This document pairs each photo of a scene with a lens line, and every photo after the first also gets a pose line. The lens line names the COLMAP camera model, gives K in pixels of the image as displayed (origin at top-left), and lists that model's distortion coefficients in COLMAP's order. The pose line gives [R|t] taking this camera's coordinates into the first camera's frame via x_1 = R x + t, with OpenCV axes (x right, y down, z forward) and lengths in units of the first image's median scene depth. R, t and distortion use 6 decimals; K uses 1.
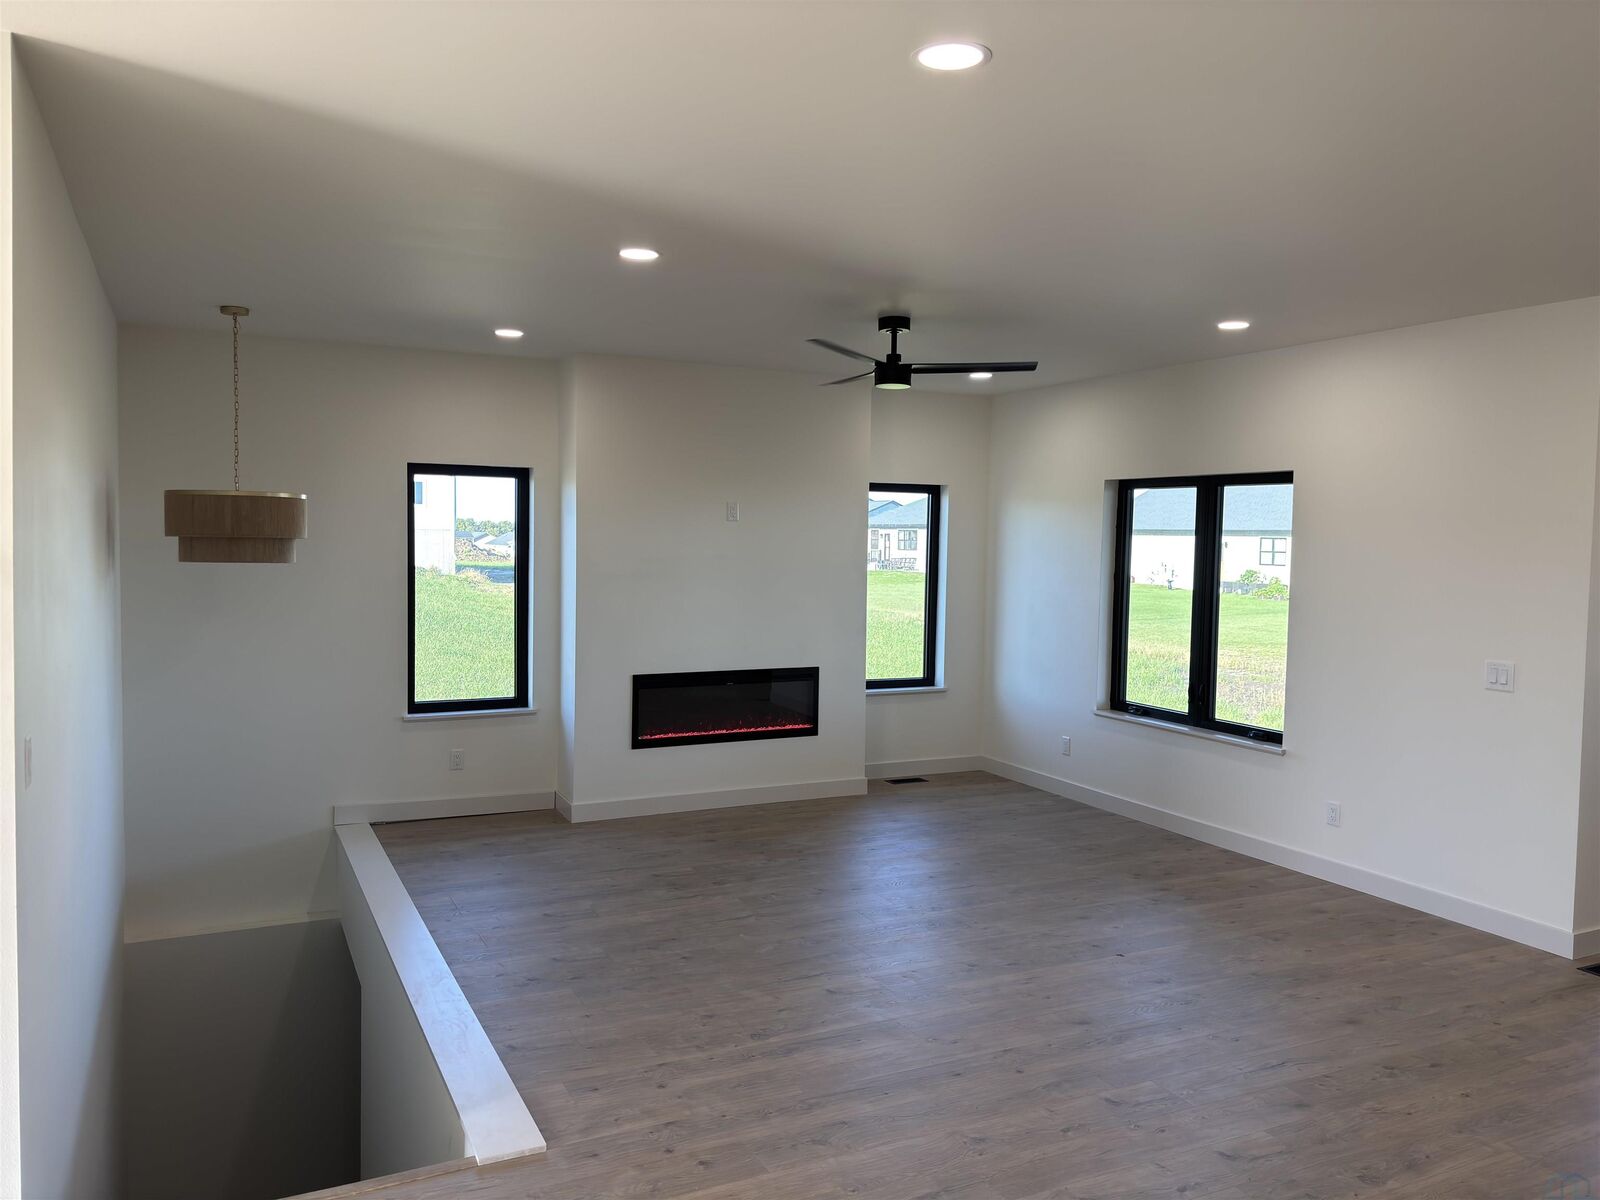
lens RADIAL K [[1201.8, 0, 789.3], [0, 1201.8, 612.5], [0, 0, 1]] dist [0.043951, -0.034489]
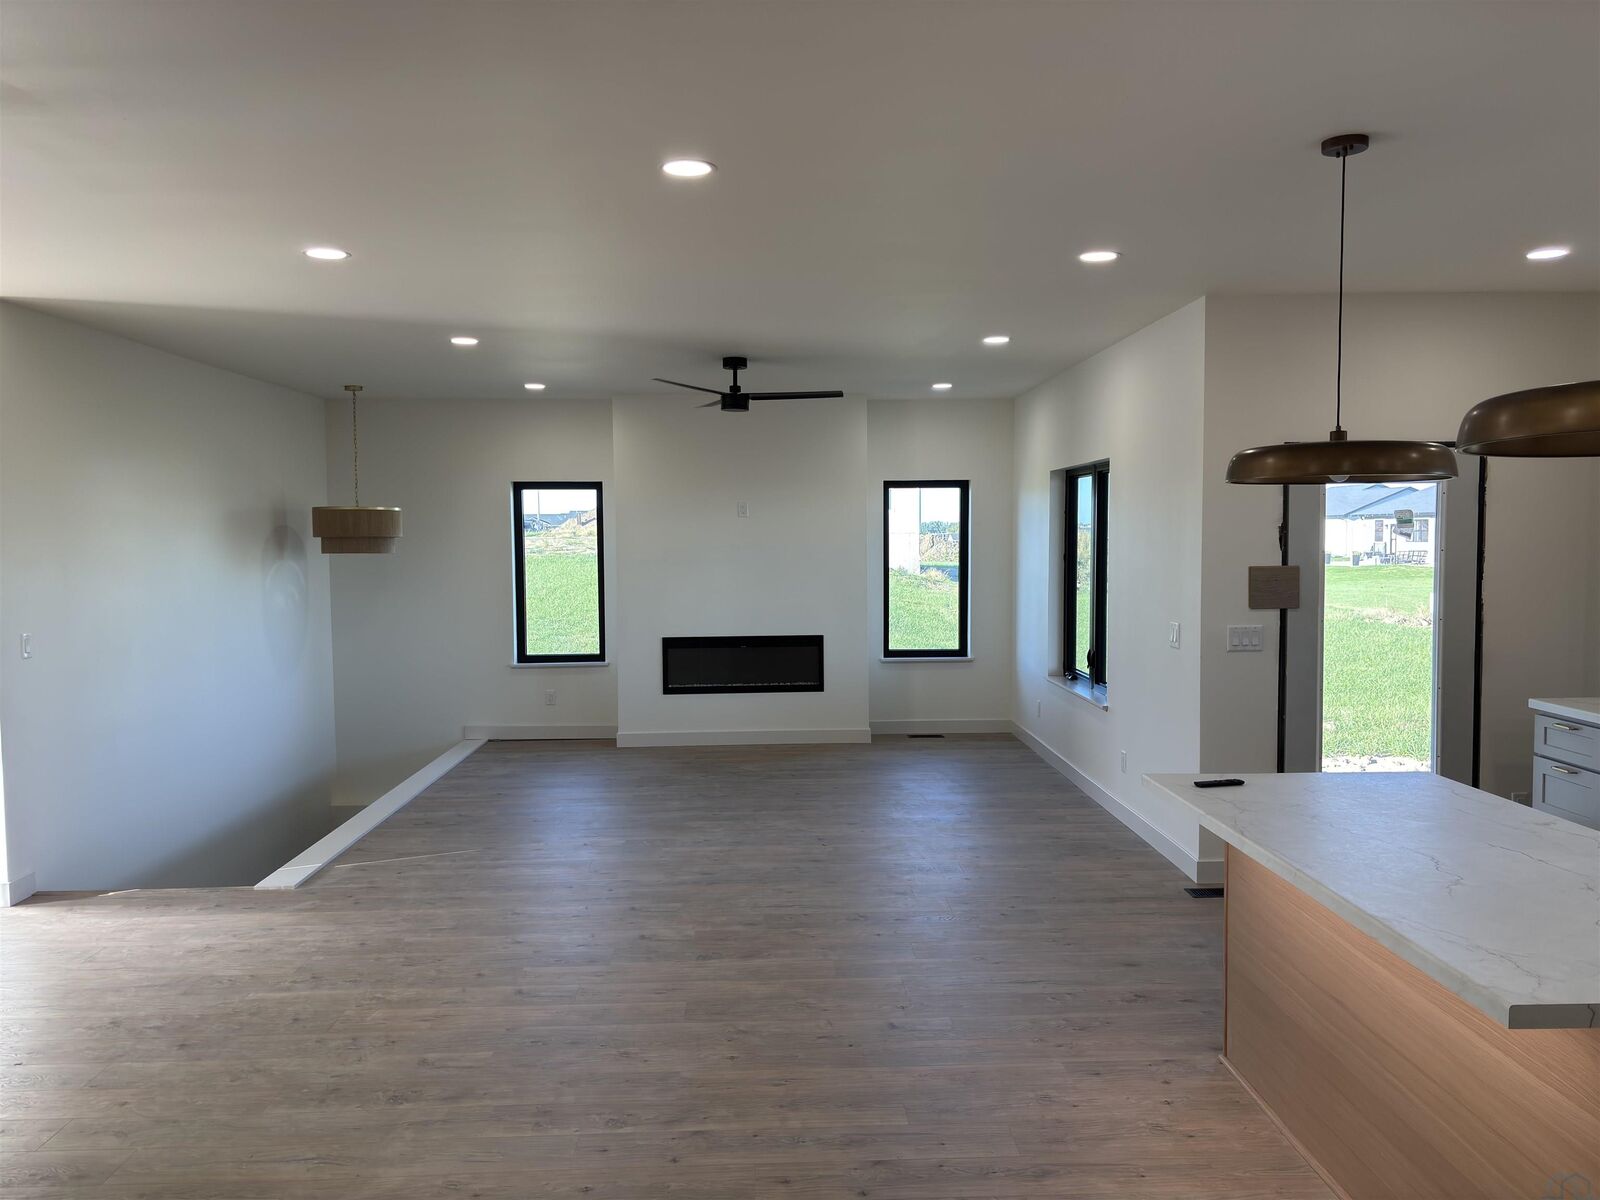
lens RADIAL K [[1201.8, 0, 810.3], [0, 1201.8, 608.7], [0, 0, 1]] dist [0.043951, -0.034489]
pose [[0.914105, 0.002756, -0.405468, 0.543993], [-0.004316, 0.999986, -0.002933, 0.023763], [0.405454, 0.004431, 0.914105, -0.126409]]
